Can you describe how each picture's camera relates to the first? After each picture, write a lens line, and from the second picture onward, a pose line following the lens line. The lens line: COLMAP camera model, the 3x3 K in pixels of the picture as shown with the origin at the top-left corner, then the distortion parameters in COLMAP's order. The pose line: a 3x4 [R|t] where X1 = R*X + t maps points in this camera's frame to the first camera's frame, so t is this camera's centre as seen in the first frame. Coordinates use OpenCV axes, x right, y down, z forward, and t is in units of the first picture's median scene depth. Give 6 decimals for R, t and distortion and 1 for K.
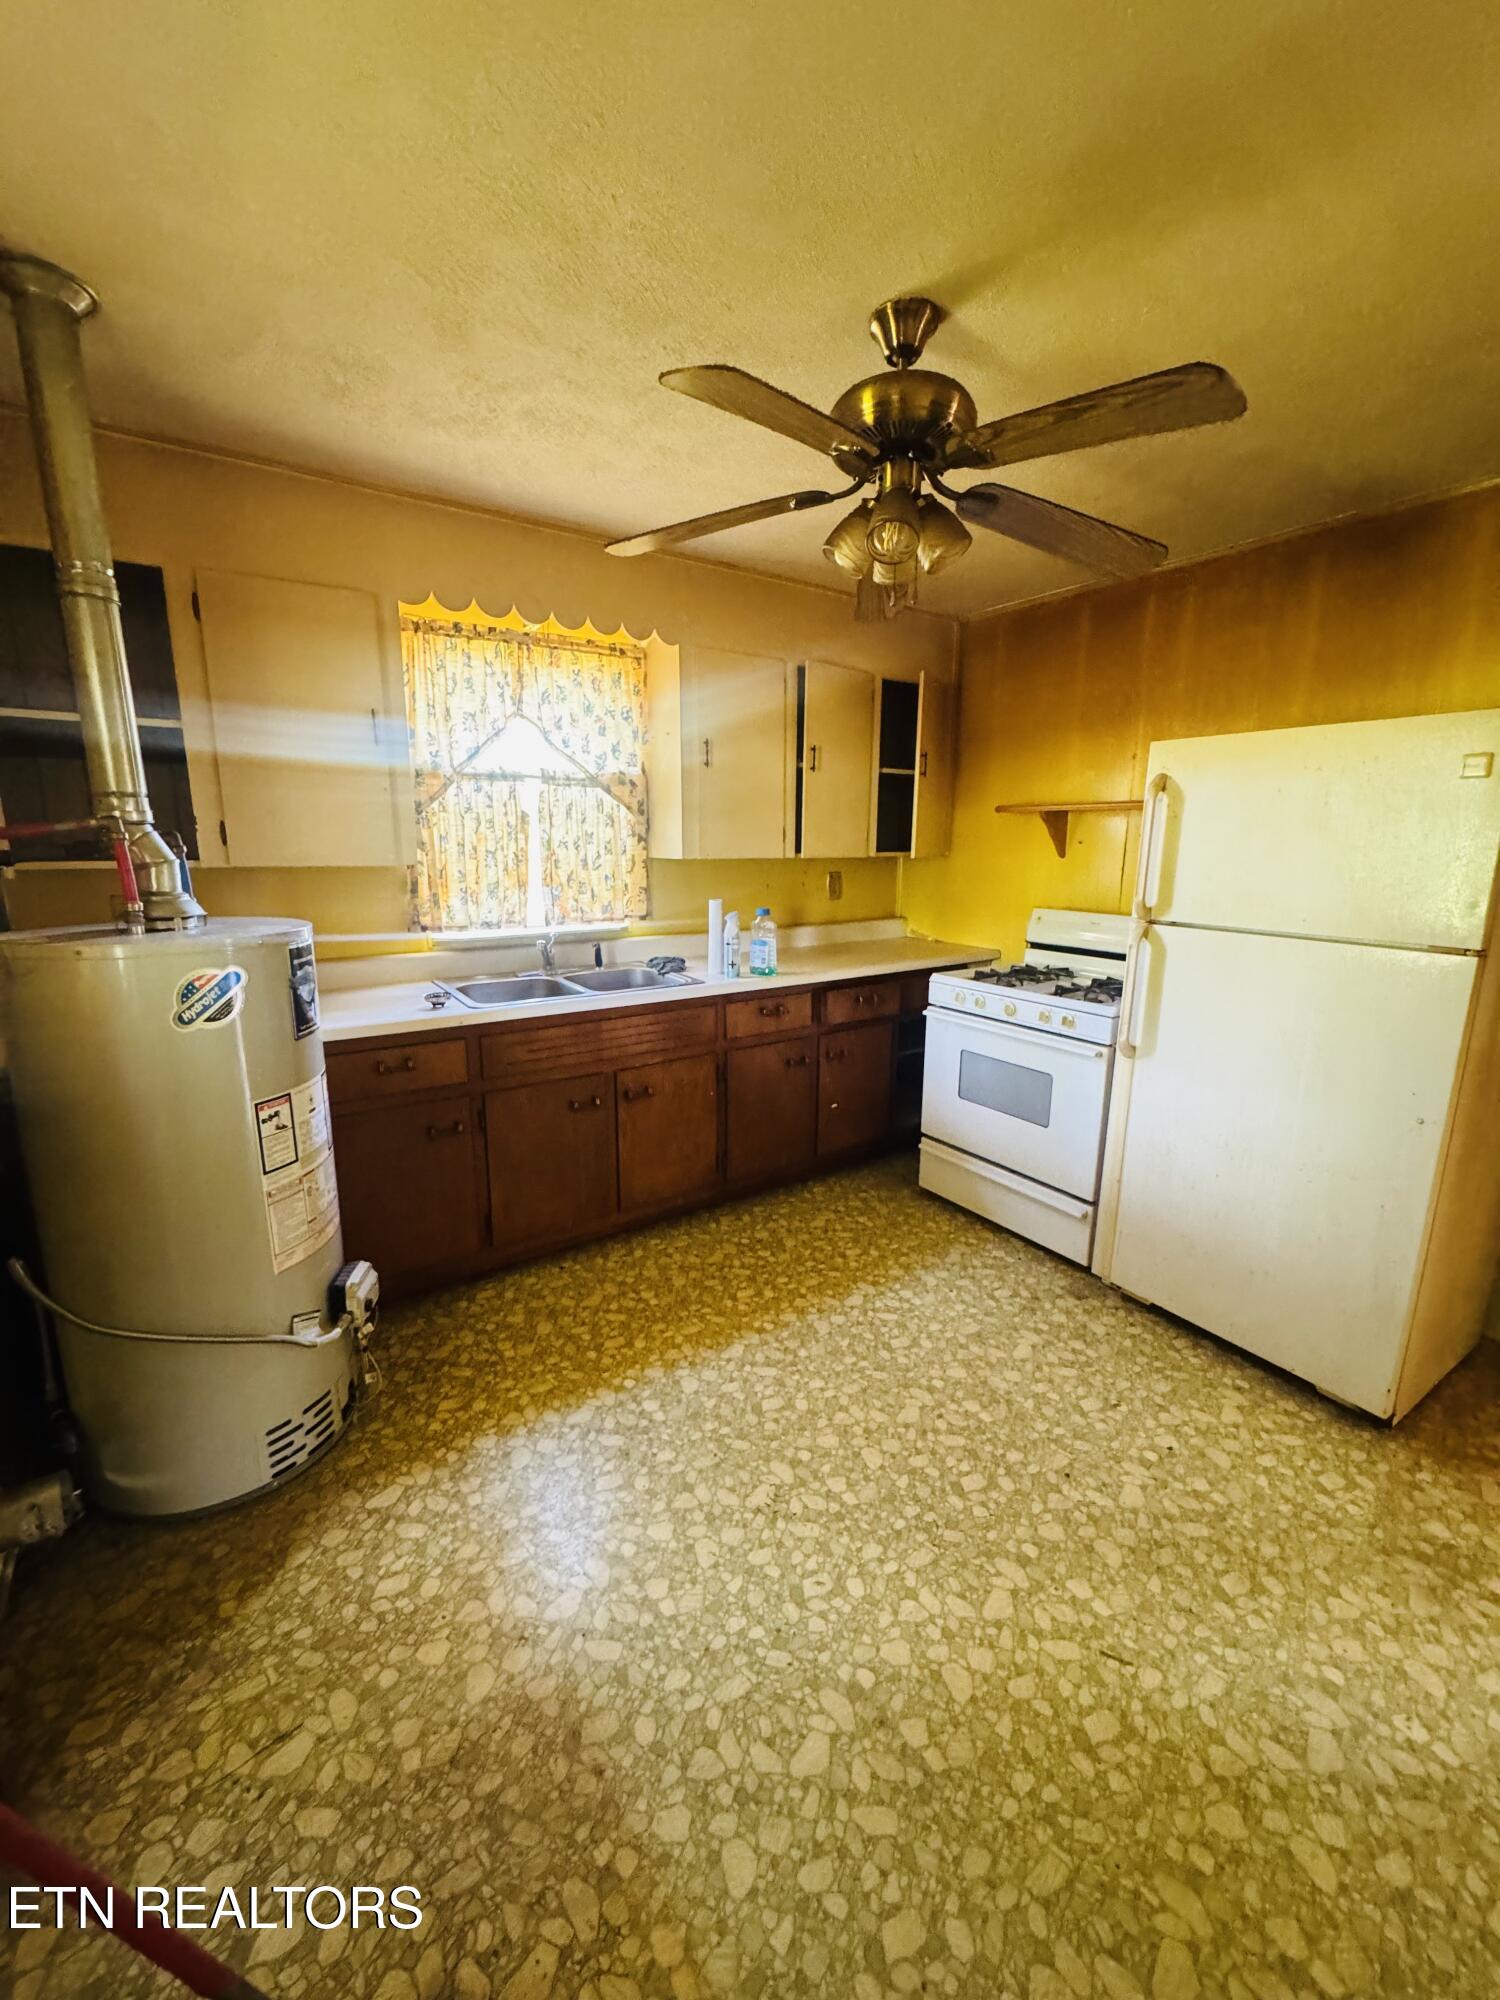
lens RADIAL K [[783.7, 0, 756.7], [0, 783.7, 999.9], [0, 0, 1]] dist [-0.009509, 0.000200]
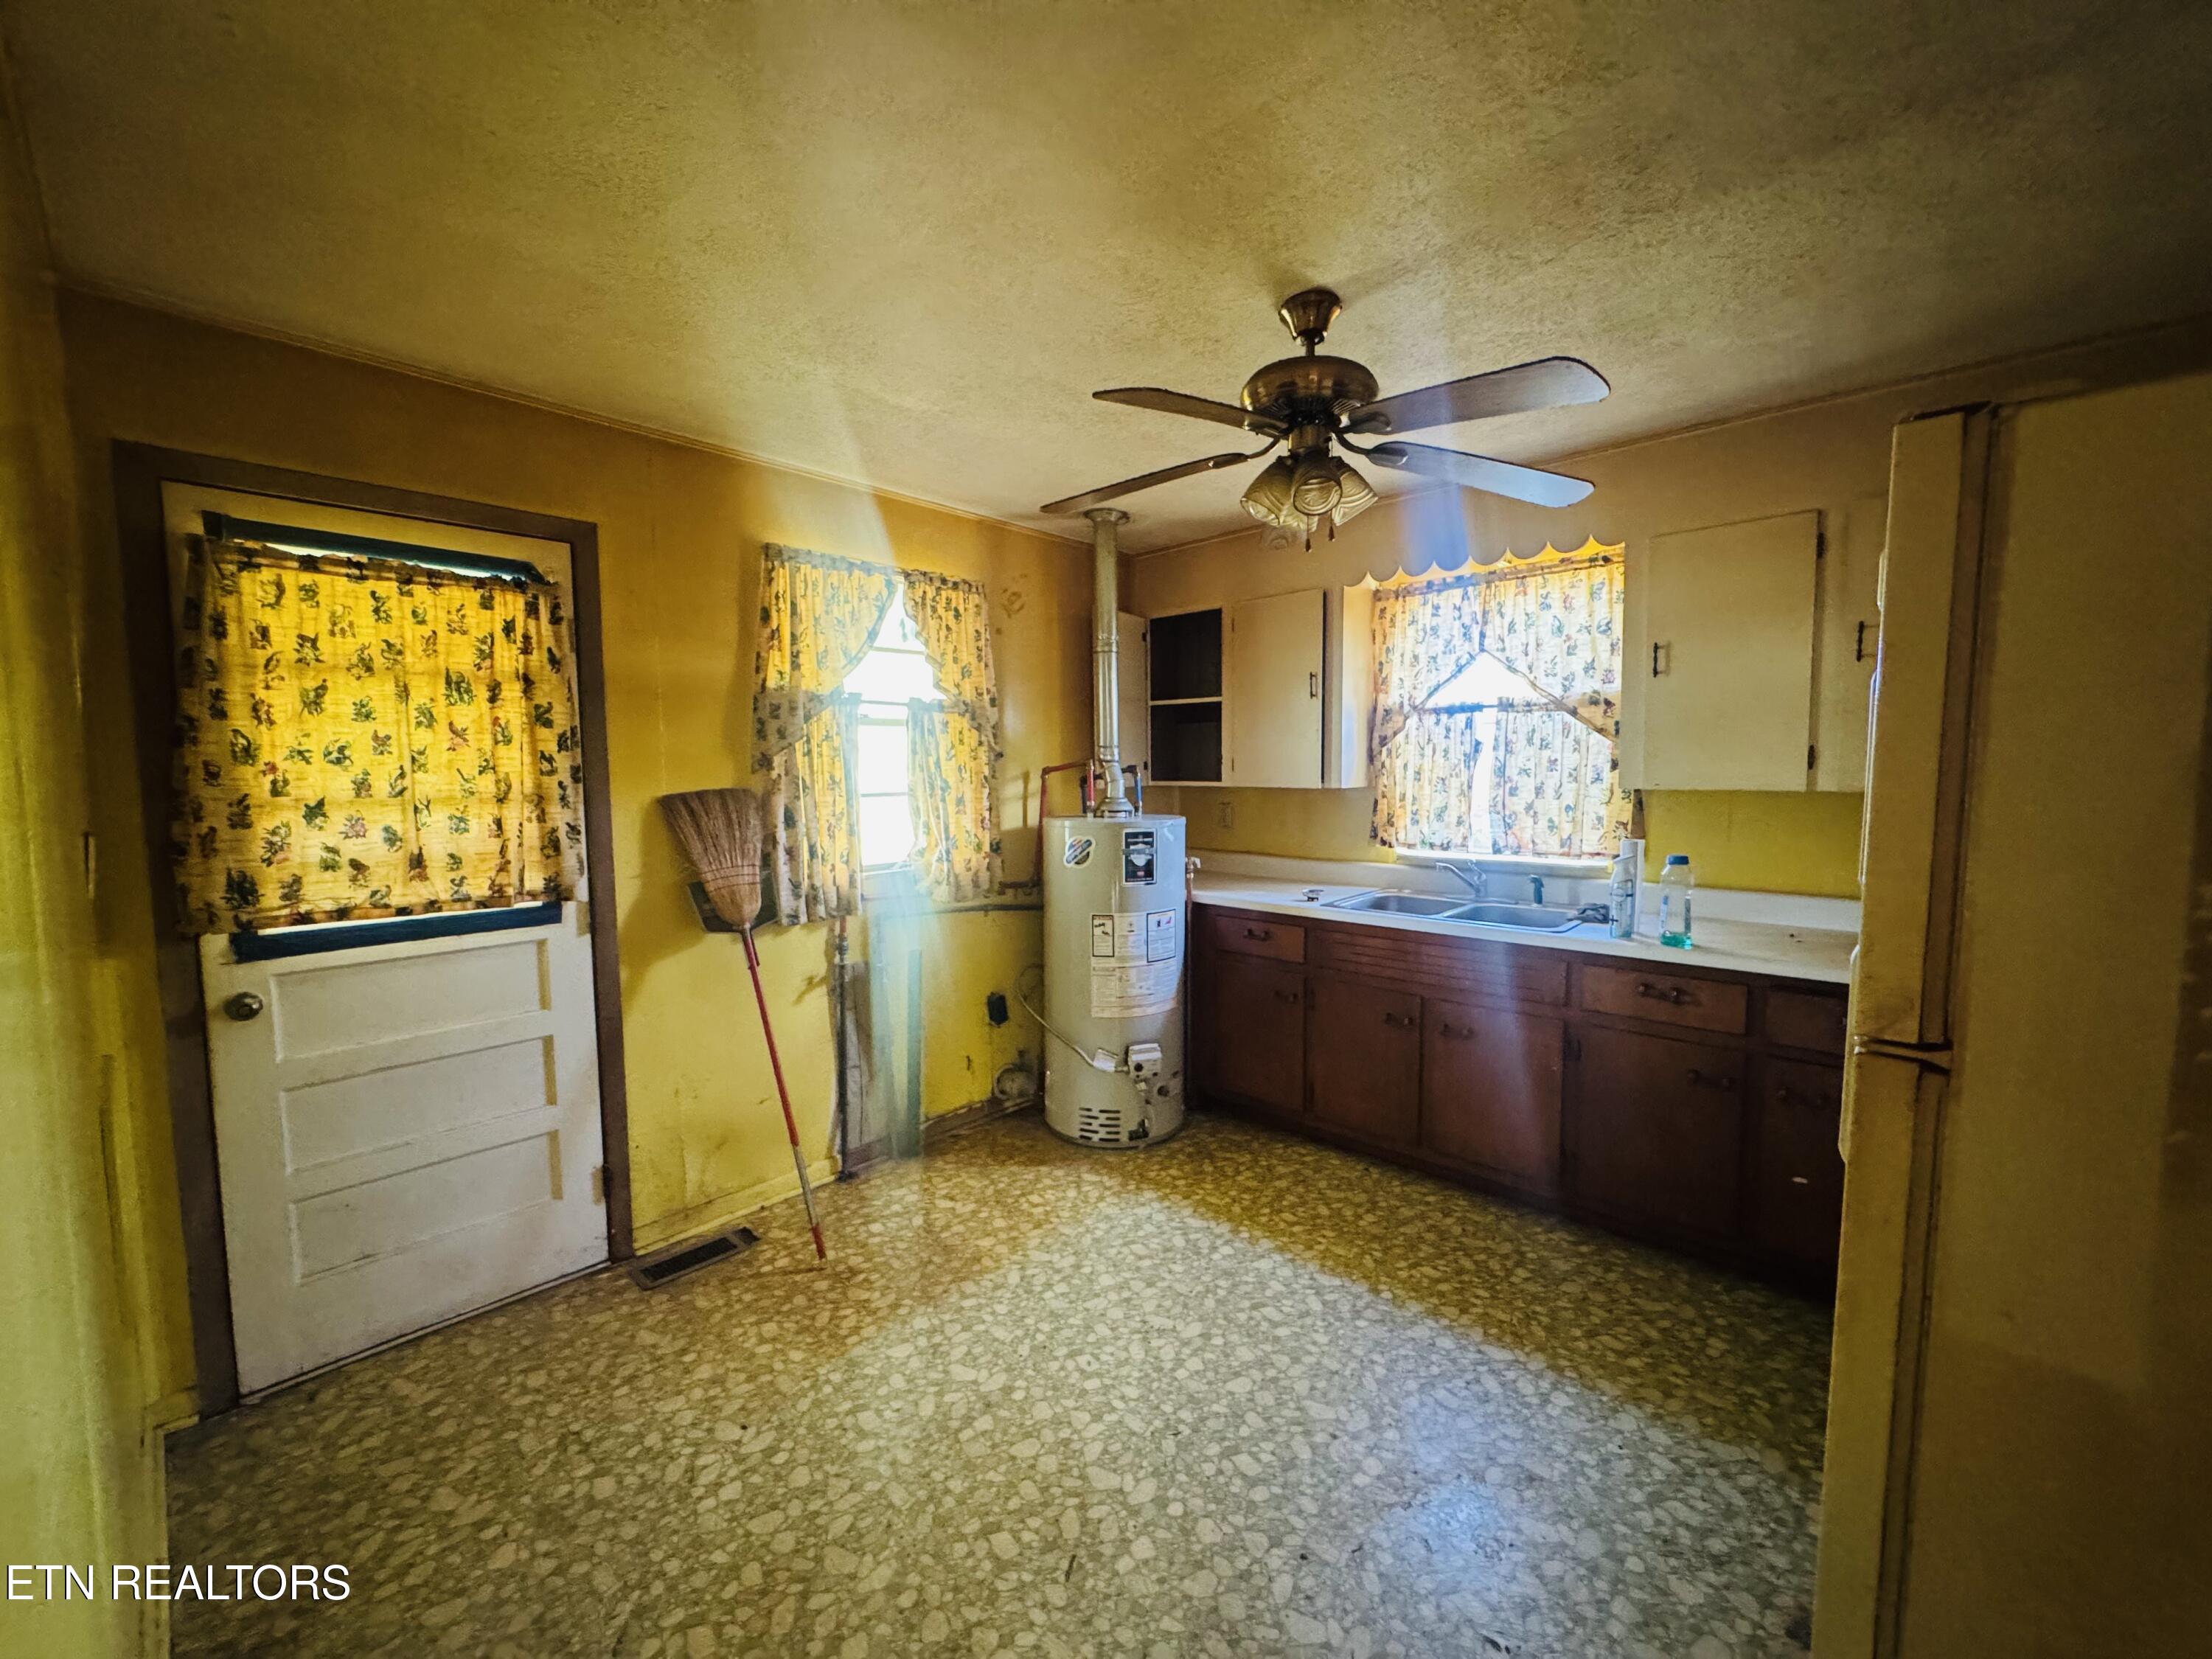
lens RADIAL K [[866.7, 0, 1111.2], [0, 866.7, 832.7], [0, 0, 1]] dist [-0.009509, 0.000200]
pose [[0.232925, 0.069338, -0.970020, 0.858043], [-0.186580, 0.982111, 0.025400, -0.074113], [0.954428, 0.175070, 0.241695, 0.351906]]
